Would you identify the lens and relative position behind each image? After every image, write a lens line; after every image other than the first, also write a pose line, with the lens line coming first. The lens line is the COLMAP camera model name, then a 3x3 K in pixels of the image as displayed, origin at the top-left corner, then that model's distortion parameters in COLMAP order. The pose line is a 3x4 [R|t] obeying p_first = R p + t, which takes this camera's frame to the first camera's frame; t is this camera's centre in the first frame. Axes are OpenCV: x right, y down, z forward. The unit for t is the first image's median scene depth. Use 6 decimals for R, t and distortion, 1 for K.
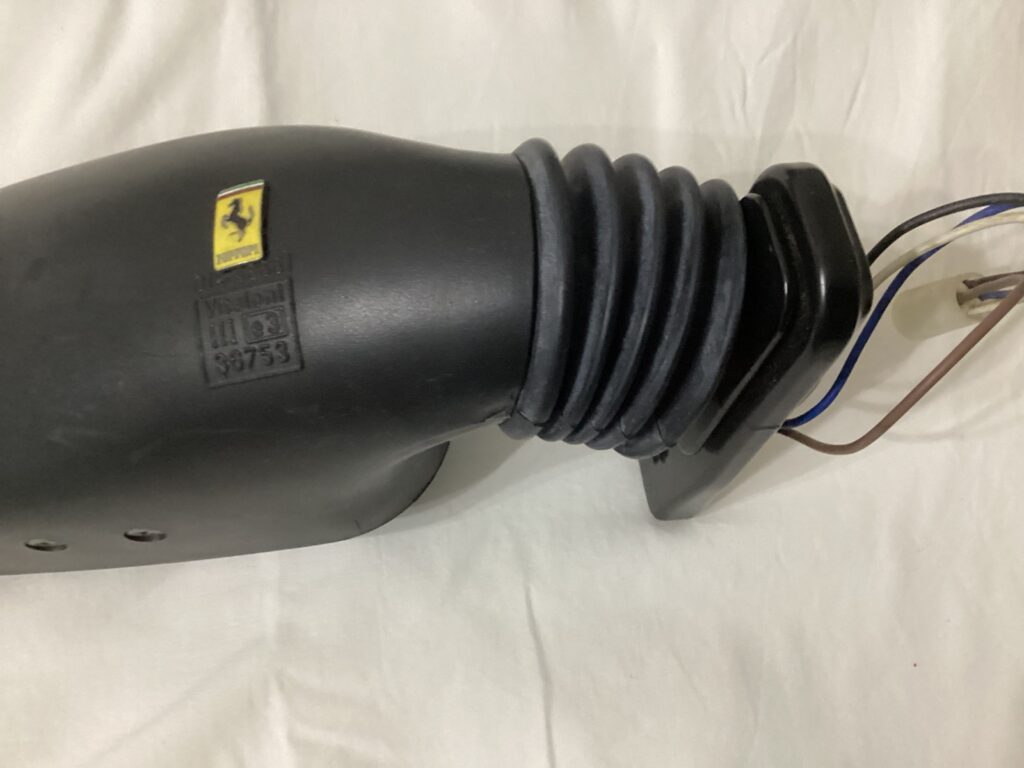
lens RADIAL K [[949.2, 0, 507.8], [0, 949.2, 384.1], [0, 0, 1]] dist [0.083495, -0.195066]
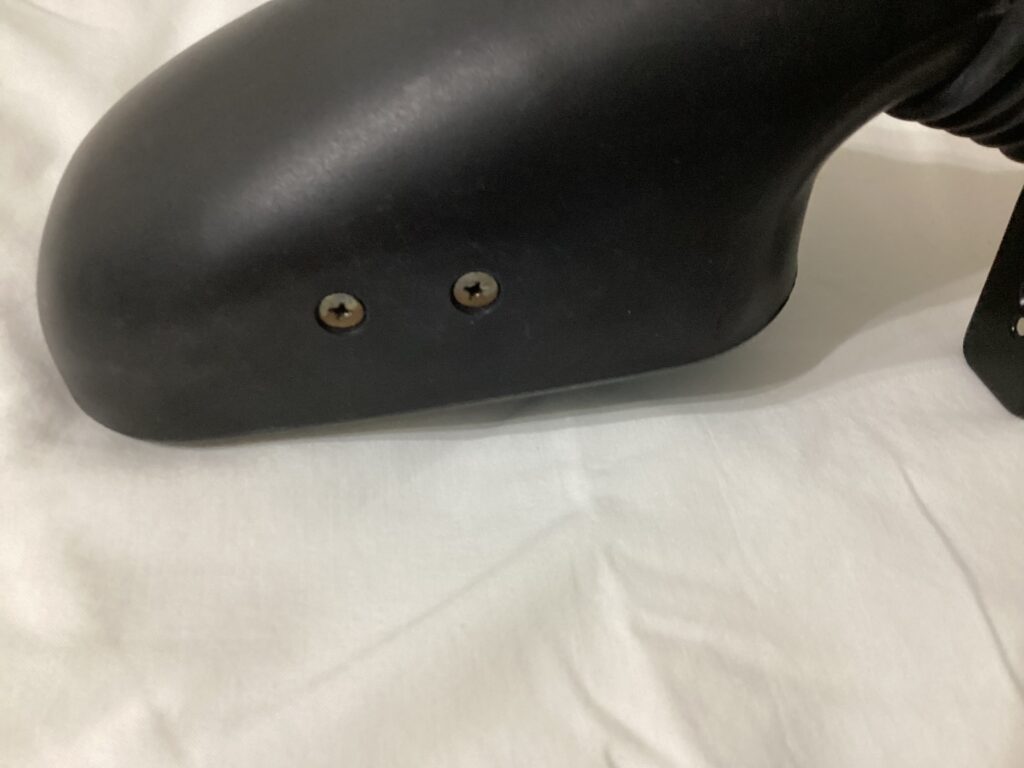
lens RADIAL K [[949.2, 0, 520.8], [0, 949.2, 379.3], [0, 0, 1]] dist [0.083495, -0.195066]
pose [[0.999525, -0.013743, 0.027577, -0.326698], [0.023719, 0.914461, -0.403978, 0.481005], [-0.019666, 0.404440, 0.914353, 0.292719]]
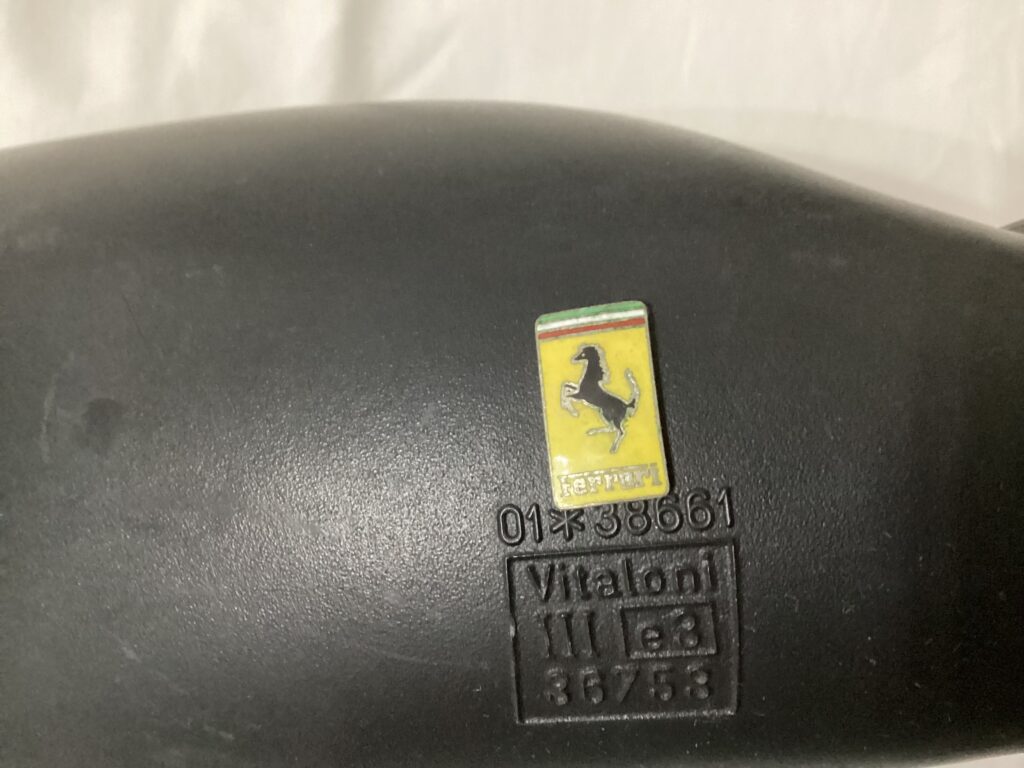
lens RADIAL K [[949.2, 0, 510.1], [0, 949.2, 385.7], [0, 0, 1]] dist [0.083495, -0.195066]
pose [[0.990830, 0.001054, 0.135113, -0.285423], [-0.029327, 0.977809, 0.207436, -0.200029], [-0.131896, -0.209496, 0.968873, 0.409363]]
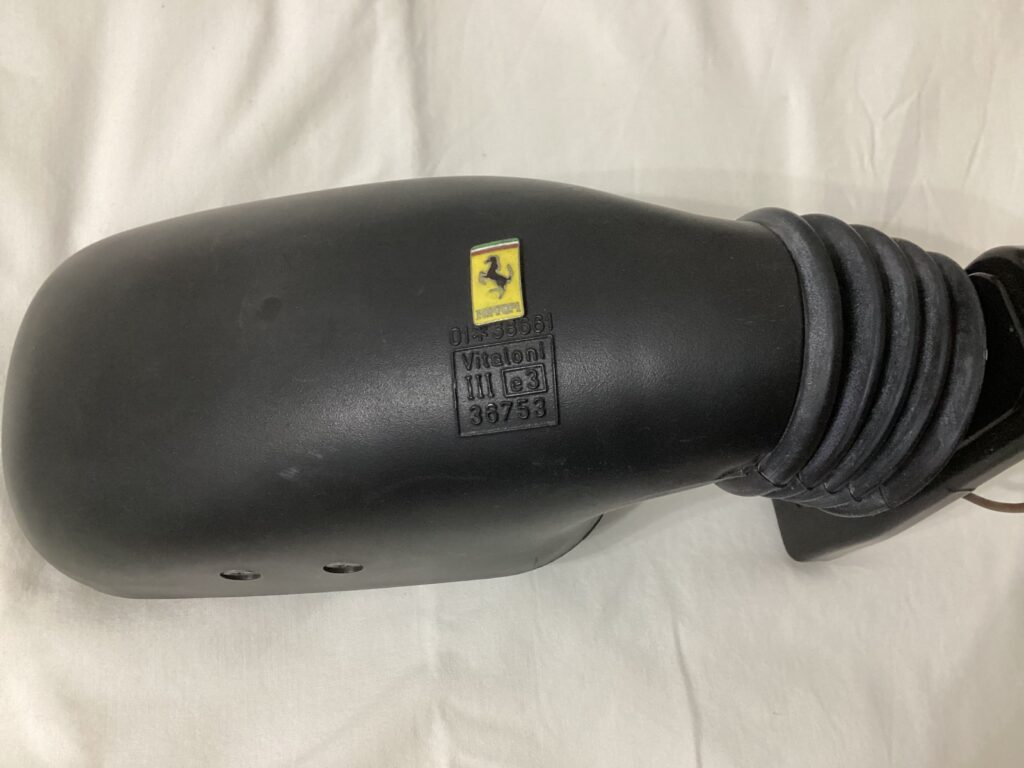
lens RADIAL K [[949.2, 0, 513.0], [0, 949.2, 386.1], [0, 0, 1]] dist [0.083495, -0.195066]
pose [[0.998278, 0.039570, 0.043310, -0.223286], [-0.039780, 0.999200, 0.004006, -0.042905], [-0.043117, -0.005721, 0.999054, -0.022549]]
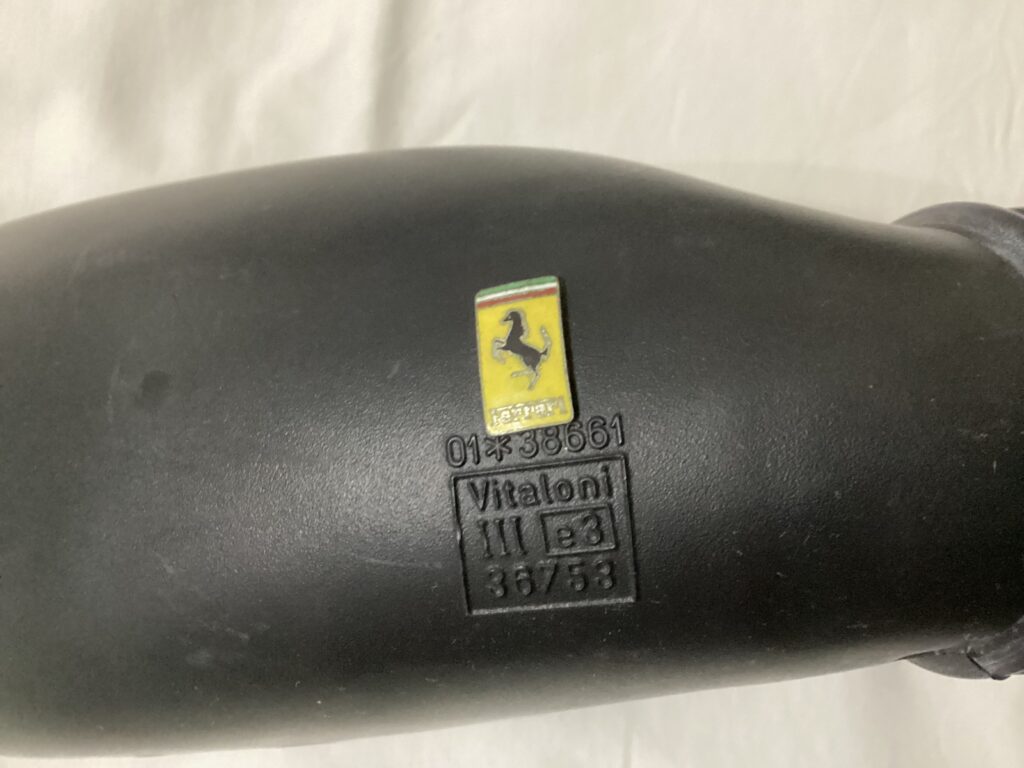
lens RADIAL K [[949.2, 0, 515.2], [0, 949.2, 387.1], [0, 0, 1]] dist [0.083495, -0.195066]
pose [[0.998364, -0.003506, 0.057064, -0.235636], [-0.003468, 0.992567, 0.121650, -0.162221], [-0.057067, -0.121649, 0.990931, 0.295275]]
